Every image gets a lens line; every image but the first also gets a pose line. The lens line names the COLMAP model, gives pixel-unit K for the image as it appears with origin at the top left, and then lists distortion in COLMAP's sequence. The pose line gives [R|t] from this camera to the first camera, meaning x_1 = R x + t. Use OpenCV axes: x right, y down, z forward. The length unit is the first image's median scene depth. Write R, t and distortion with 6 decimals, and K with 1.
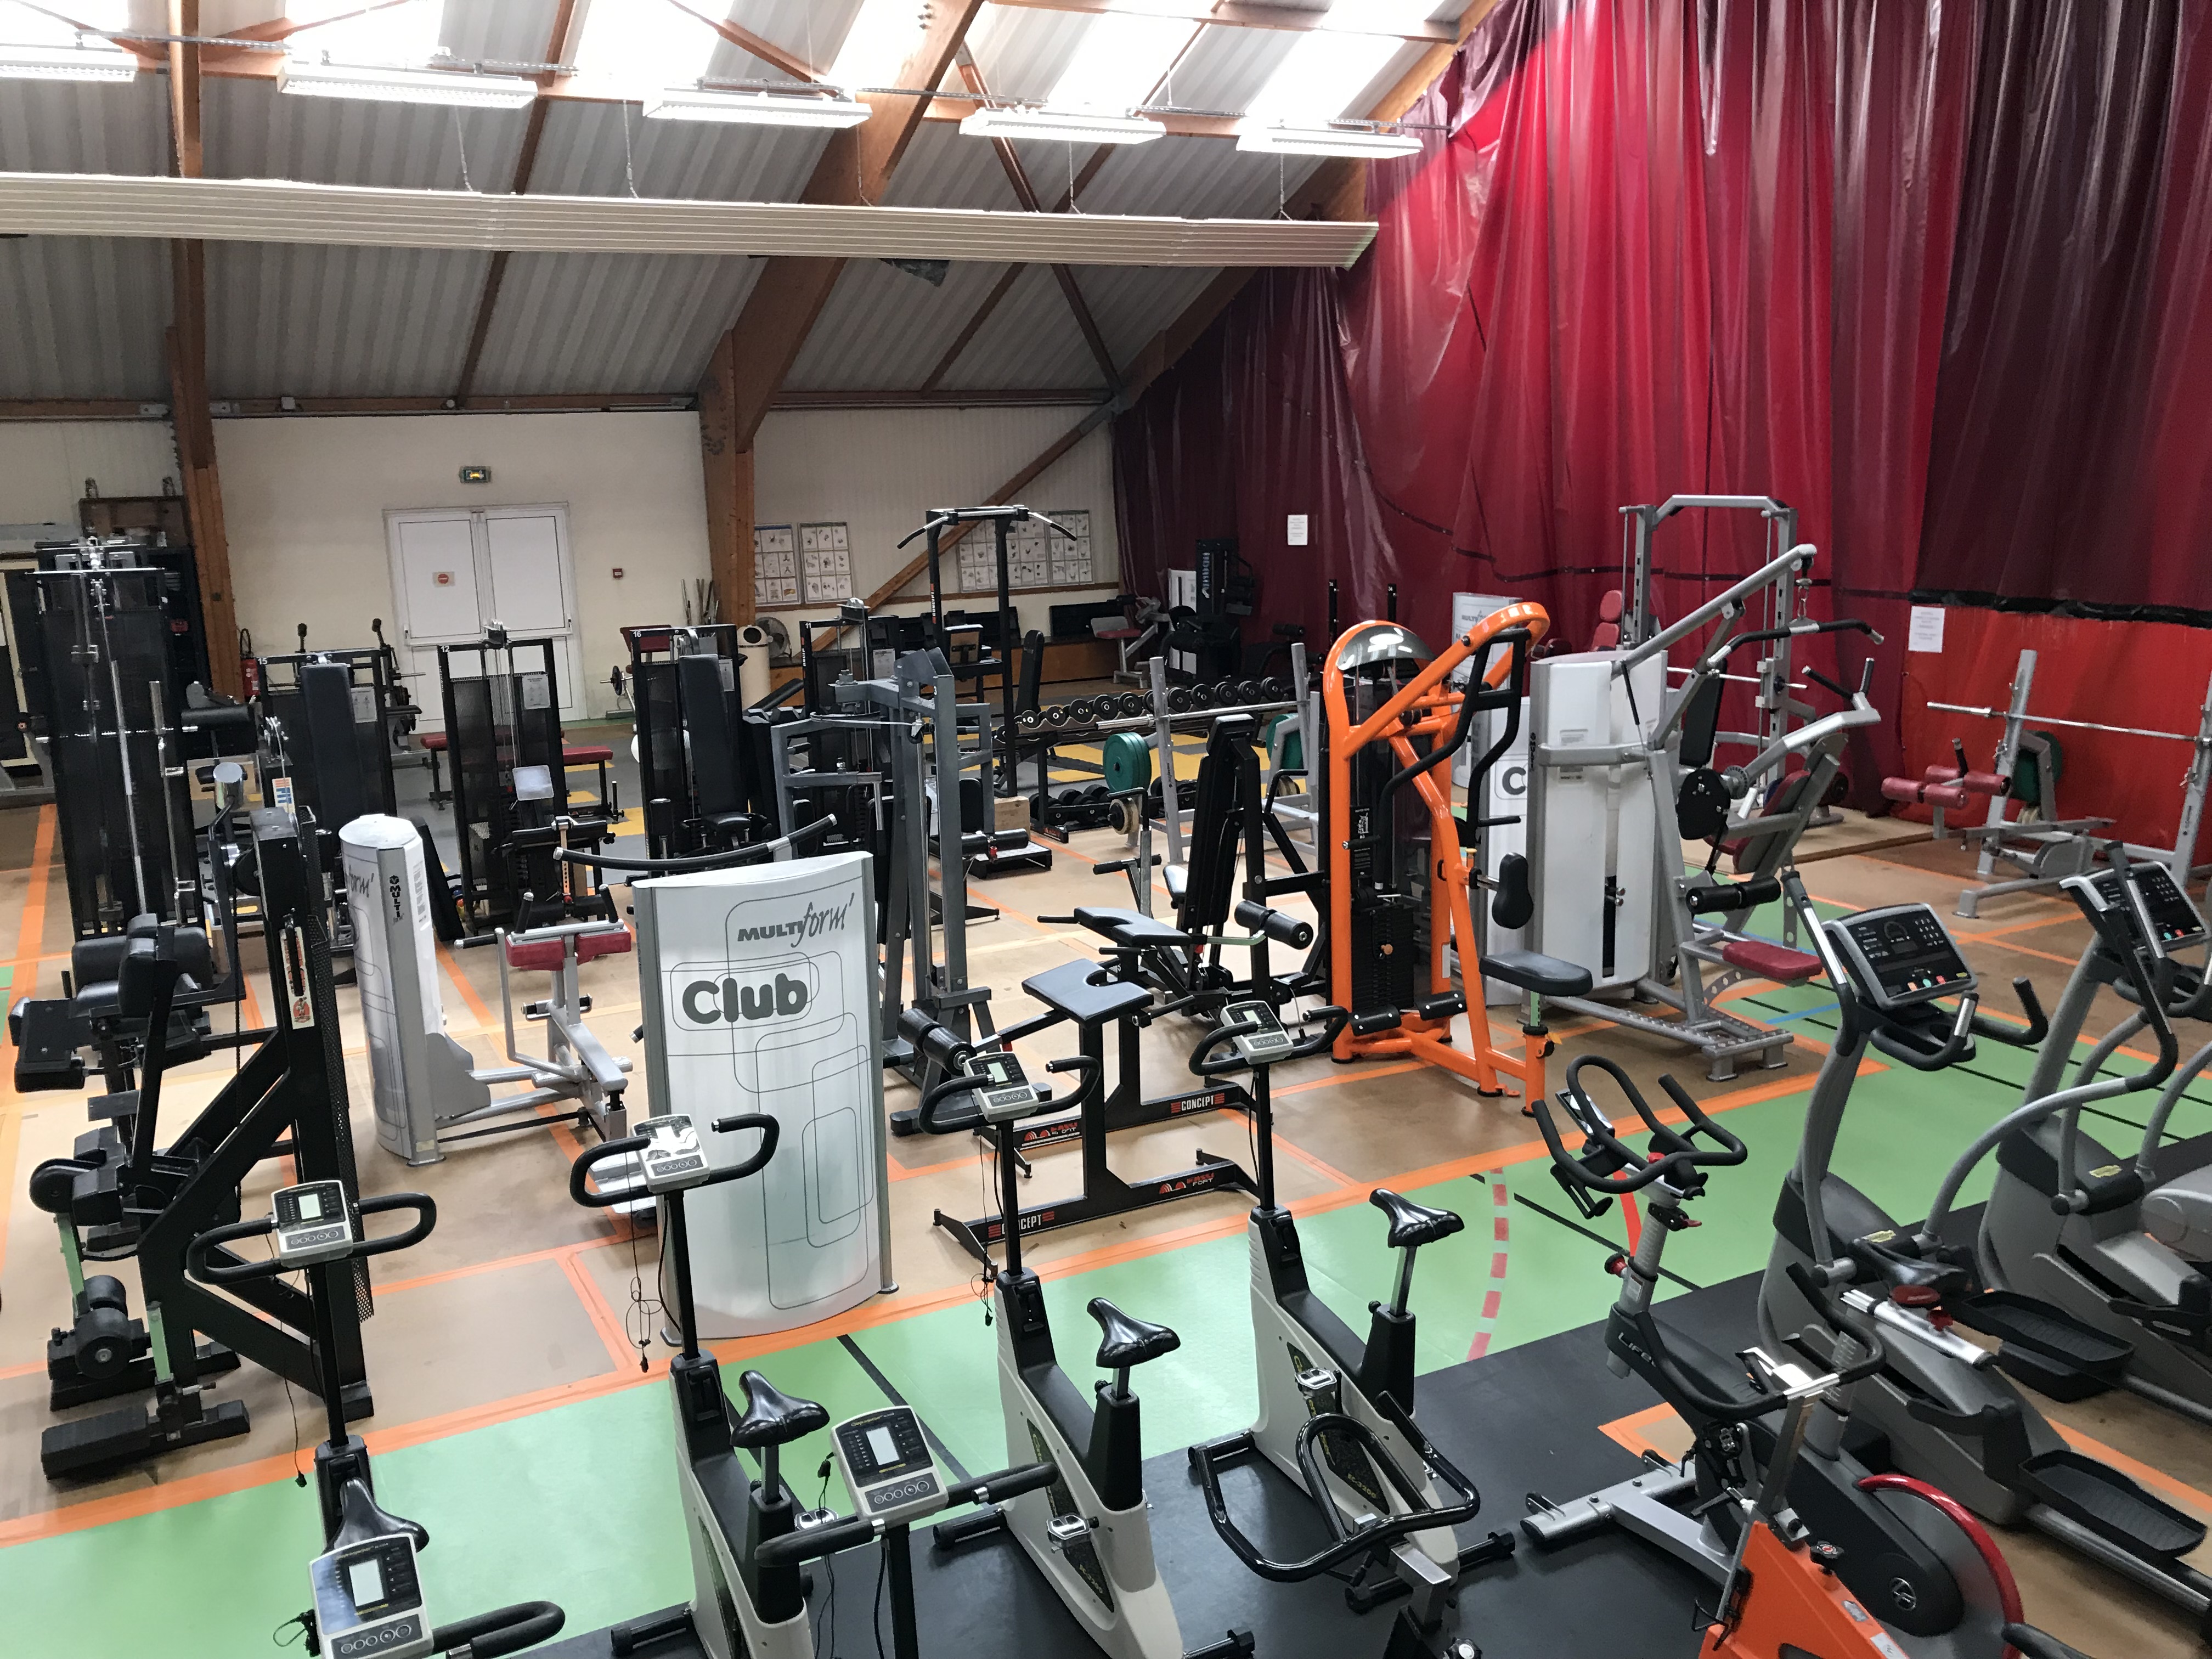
lens RADIAL K [[1818.7, 0, 1072.3], [0, 1818.7, 839.2], [0, 0, 1]] dist [0.034306, -0.043780]
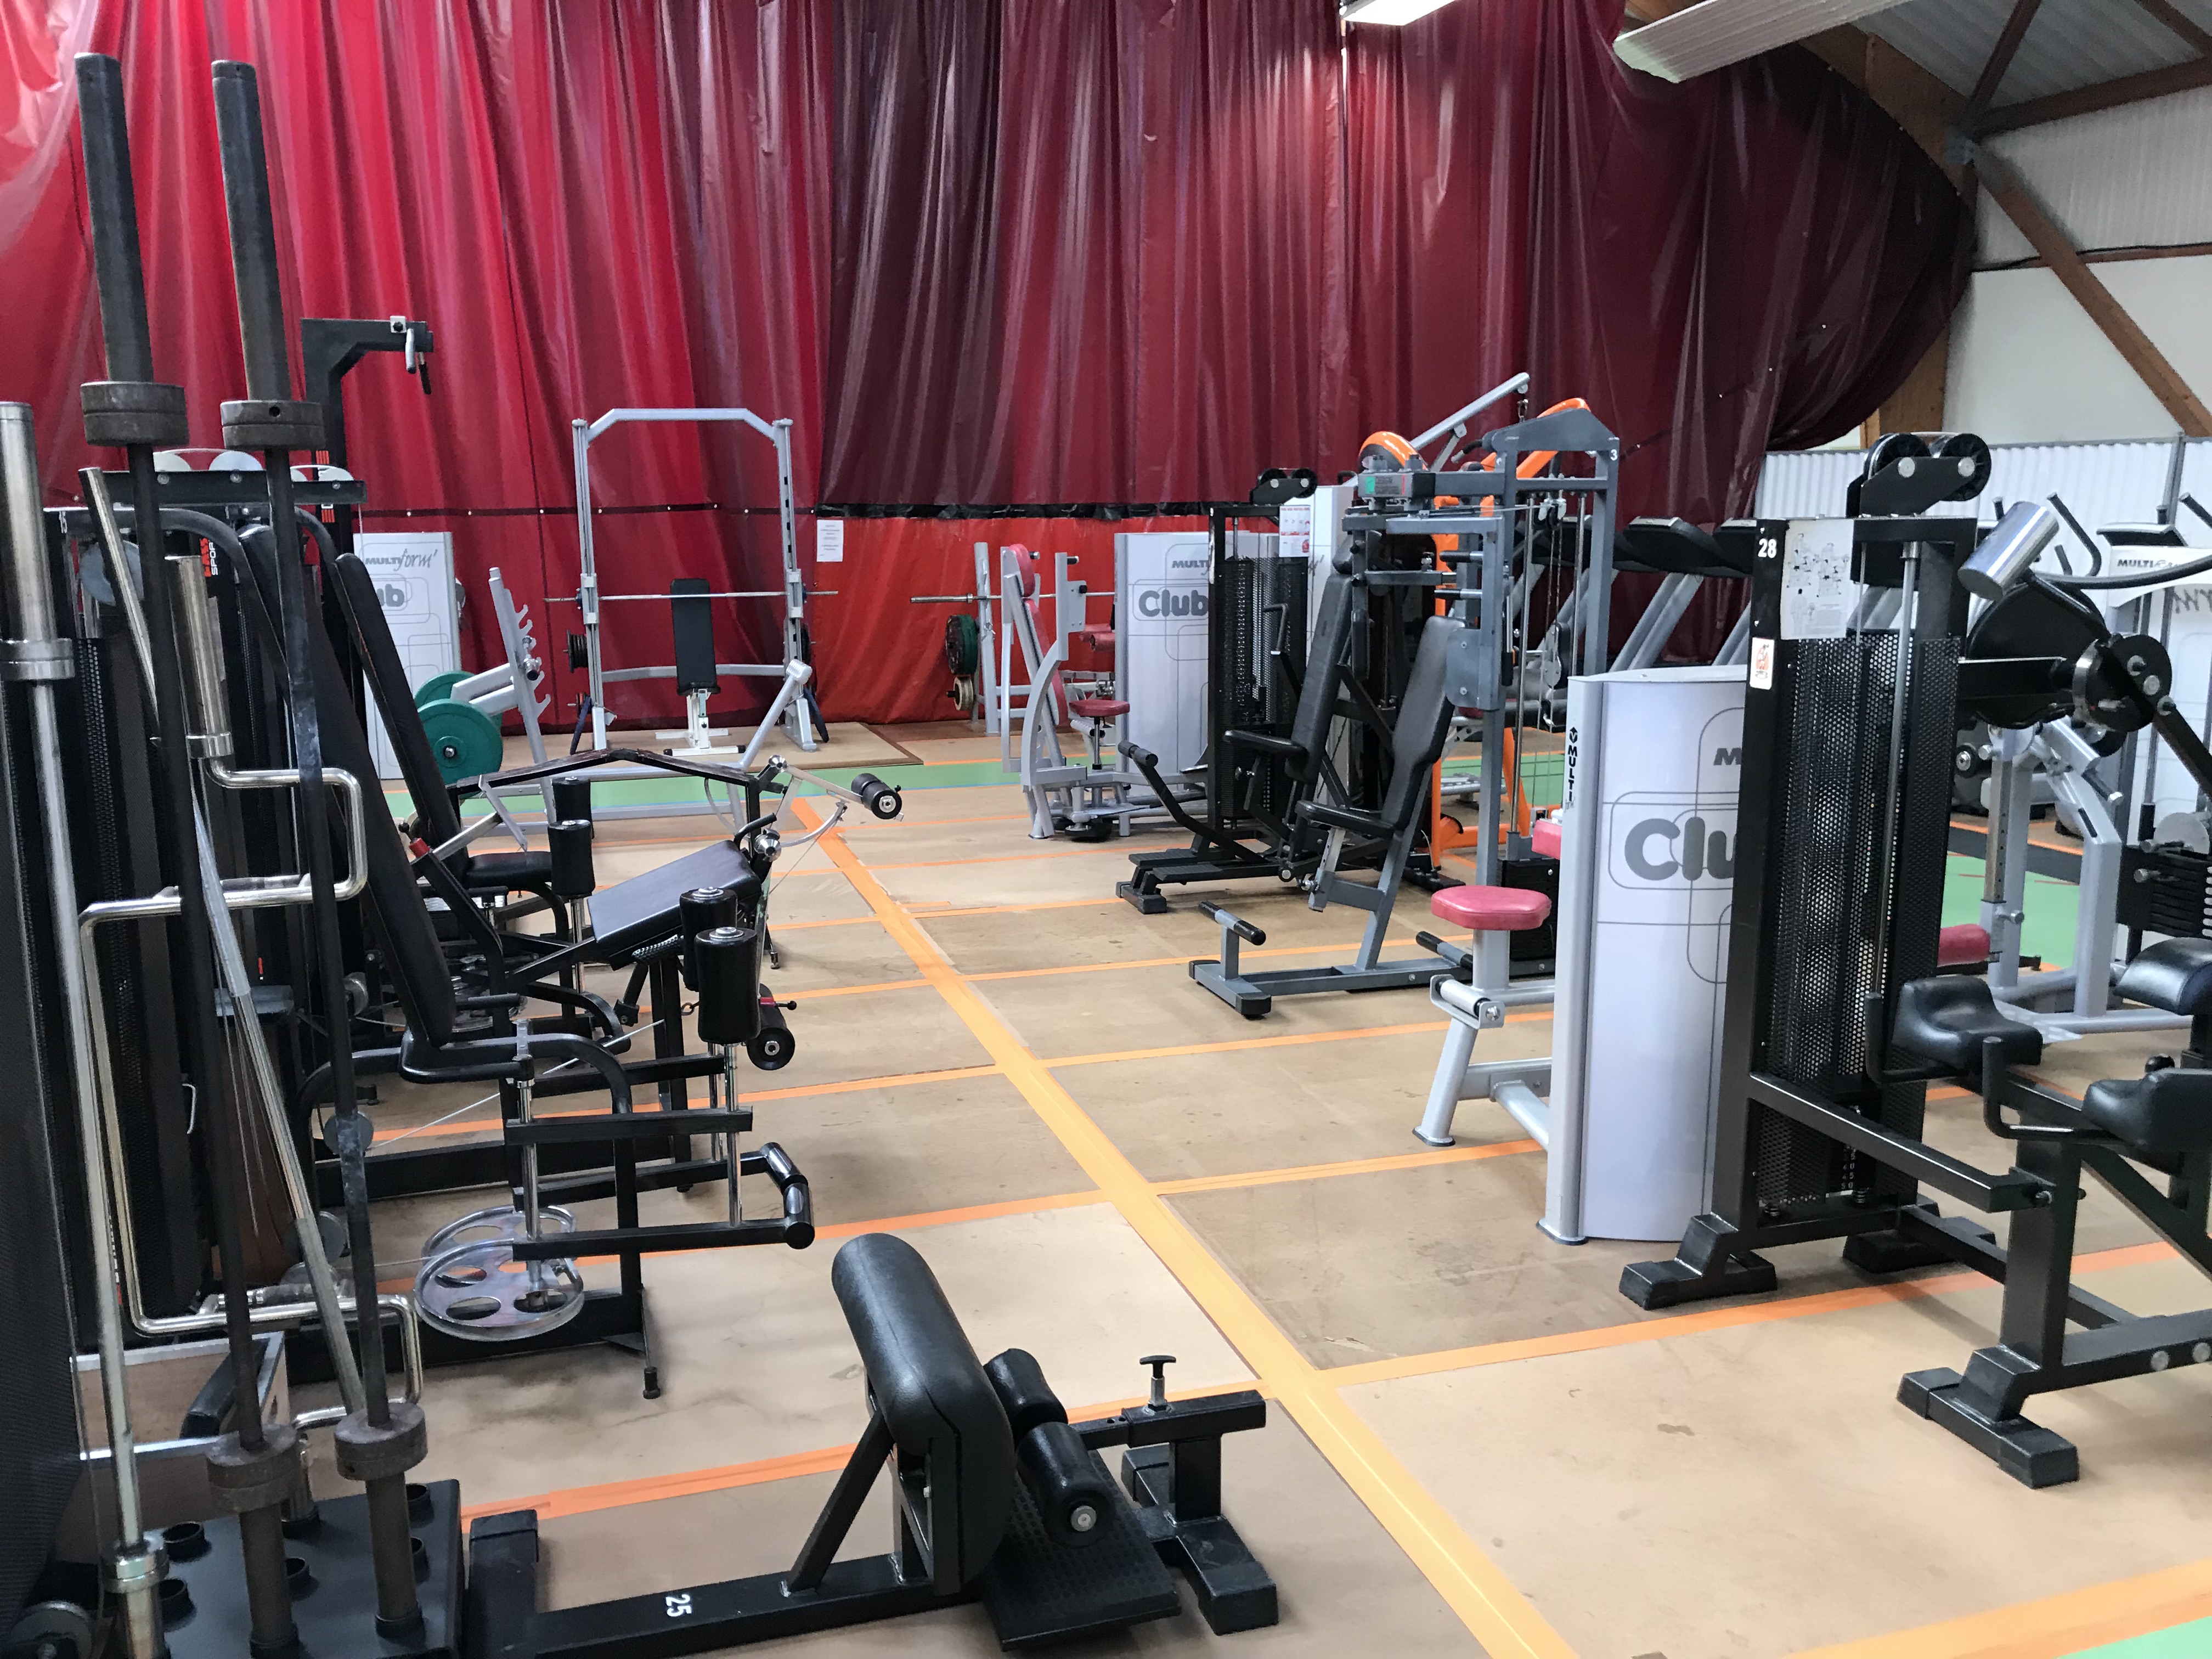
lens RADIAL K [[1818.7, 0, 1090.8], [0, 1818.7, 839.4], [0, 0, 1]] dist [0.034306, -0.043780]
pose [[0.178317, -0.161654, 0.970603, -0.556898], [0.218168, 0.968356, 0.121199, -0.037821], [-0.959482, 0.190143, 0.207943, 0.622938]]
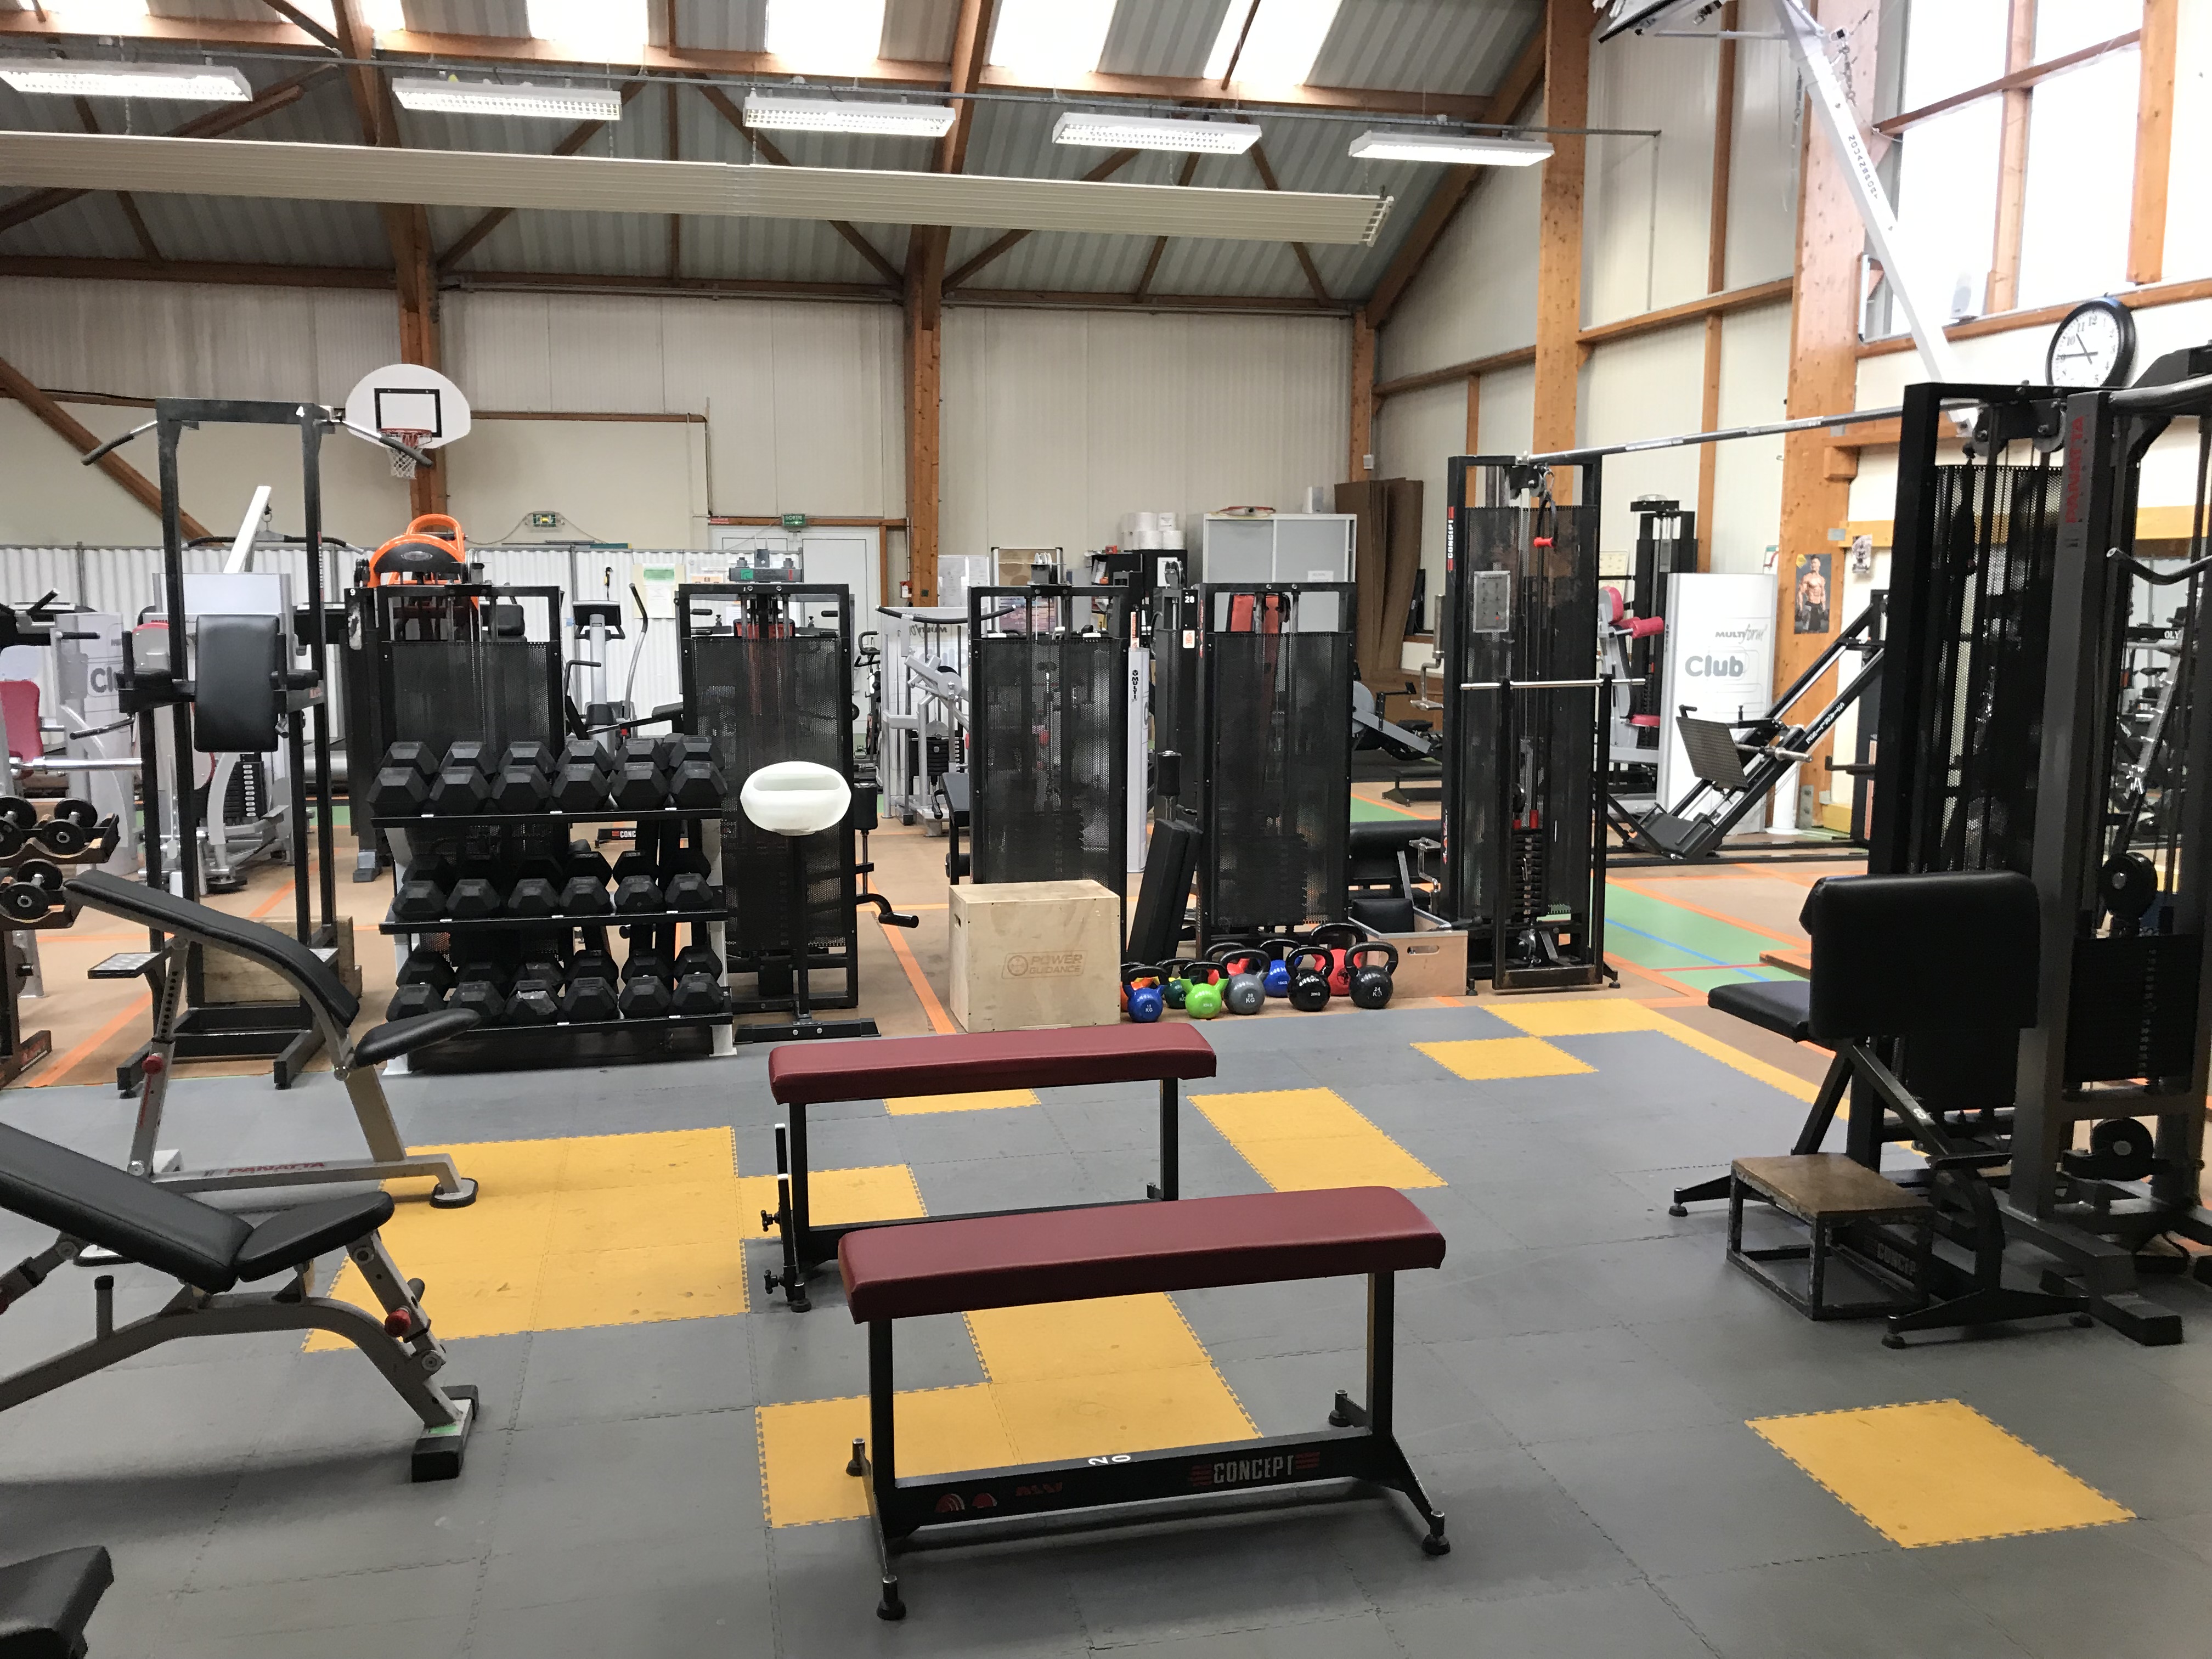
lens RADIAL K [[1818.7, 0, 1076.7], [0, 1818.7, 837.9], [0, 0, 1]] dist [0.034306, -0.043780]
pose [[-0.961252, -0.014140, 0.275308, -0.428980], [0.083286, 0.937118, 0.338930, -0.207473], [-0.262788, 0.348726, -0.899629, 1.370633]]
